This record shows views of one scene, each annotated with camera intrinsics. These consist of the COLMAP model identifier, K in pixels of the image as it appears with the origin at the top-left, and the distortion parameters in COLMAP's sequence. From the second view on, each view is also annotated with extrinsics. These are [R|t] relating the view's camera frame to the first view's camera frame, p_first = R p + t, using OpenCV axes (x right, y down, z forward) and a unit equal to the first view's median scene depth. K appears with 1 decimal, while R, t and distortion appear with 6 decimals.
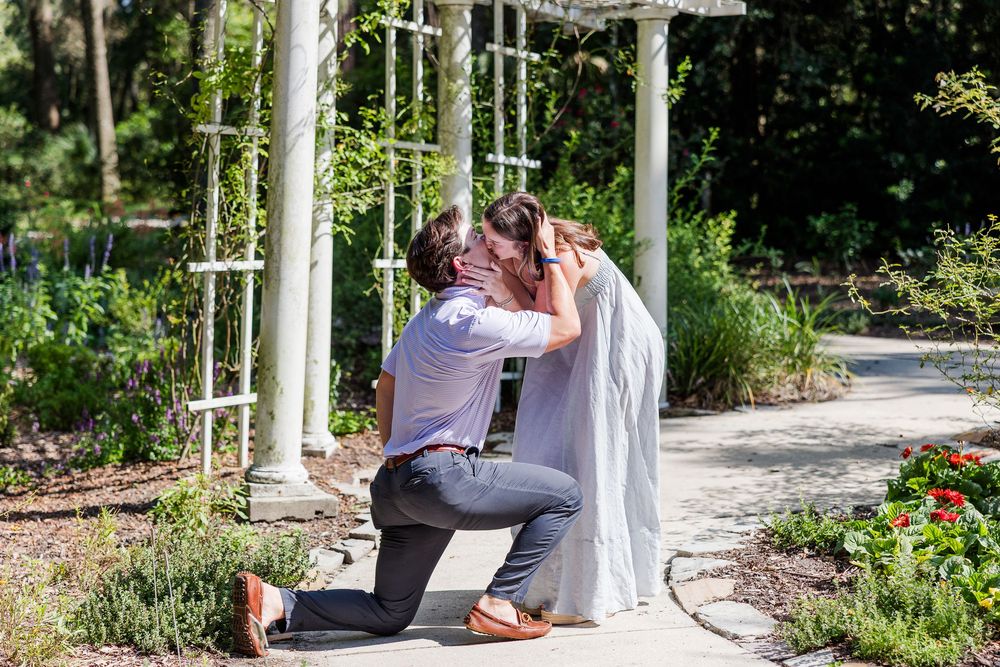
lens RADIAL K [[1975.7, 0, 528.1], [0, 1975.7, 335.4], [0, 0, 1]] dist [0.034579, -0.065965]
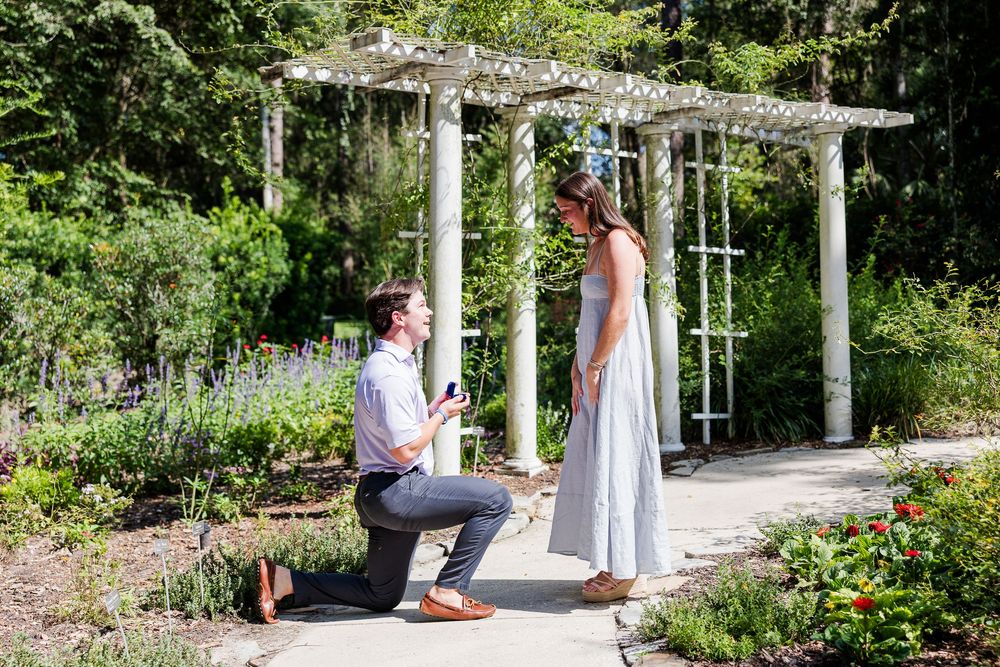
lens RADIAL K [[1354.4, 0, 500.0], [0, 1354.4, 333.5], [0, 0, 1]] dist [0.006588, -0.002092]
pose [[0.924843, -0.034134, -0.378814, 0.225352], [0.014924, 0.998455, -0.053531, 0.013680], [0.380056, 0.043854, 0.923923, 0.143470]]
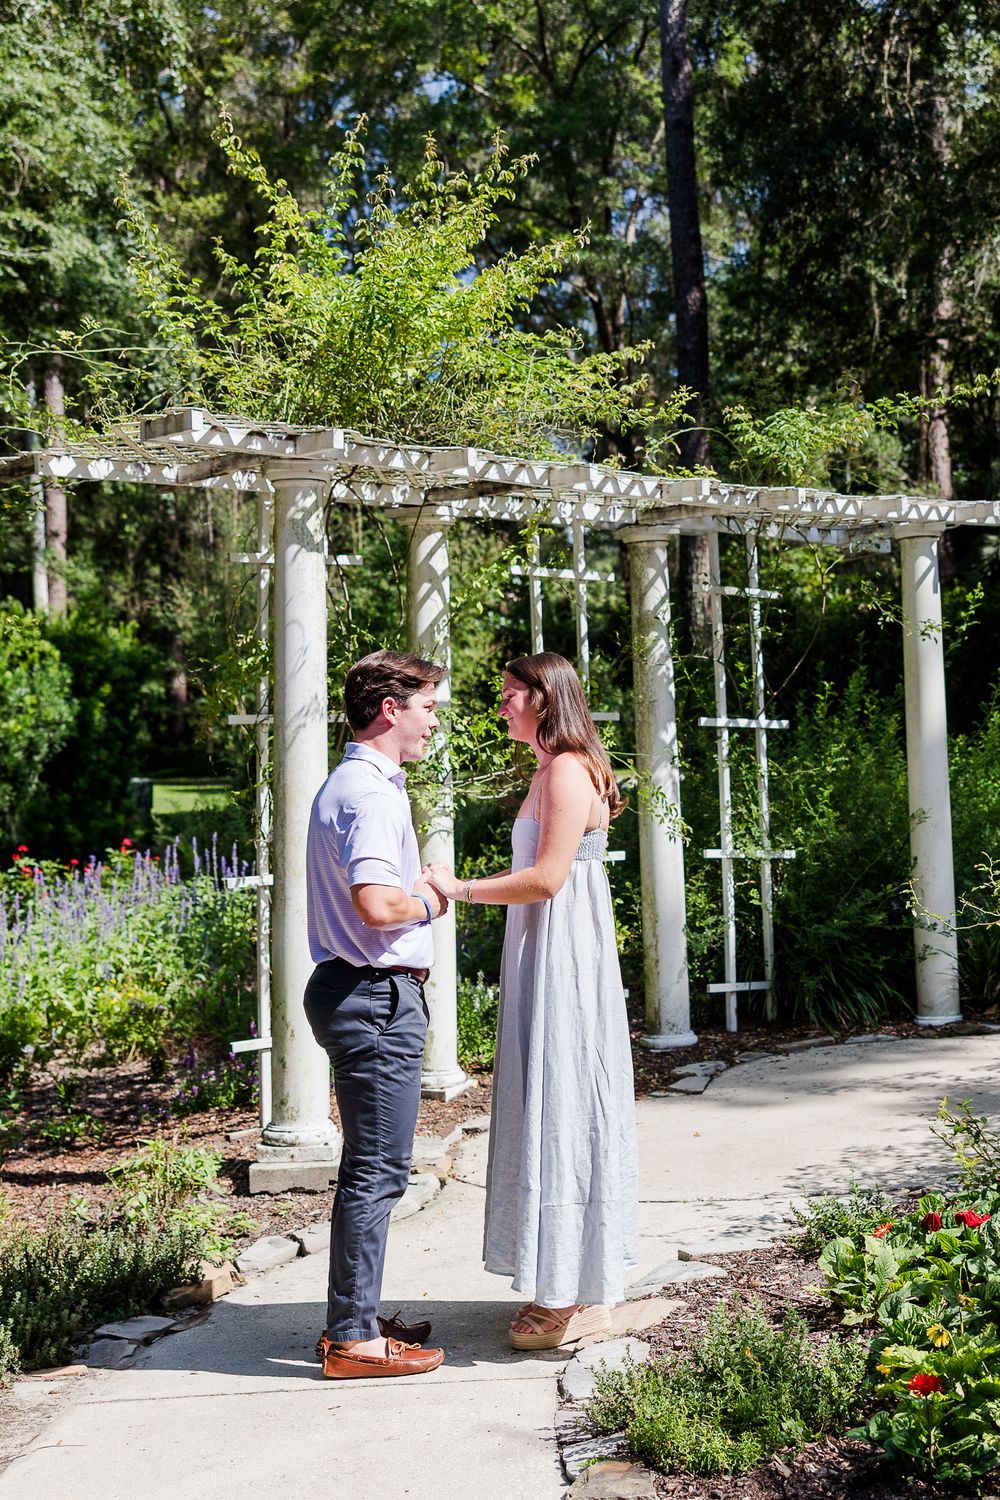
lens RADIAL K [[2195.8, 0, 597.3], [0, 2195.8, 740.5], [0, 0, 1]] dist [0.001502, 0.050089]
pose [[0.949658, -0.049535, -0.309347, 0.247801], [0.030185, 0.997294, -0.067031, -0.024907], [0.311830, 0.054319, 0.948584, 0.134913]]
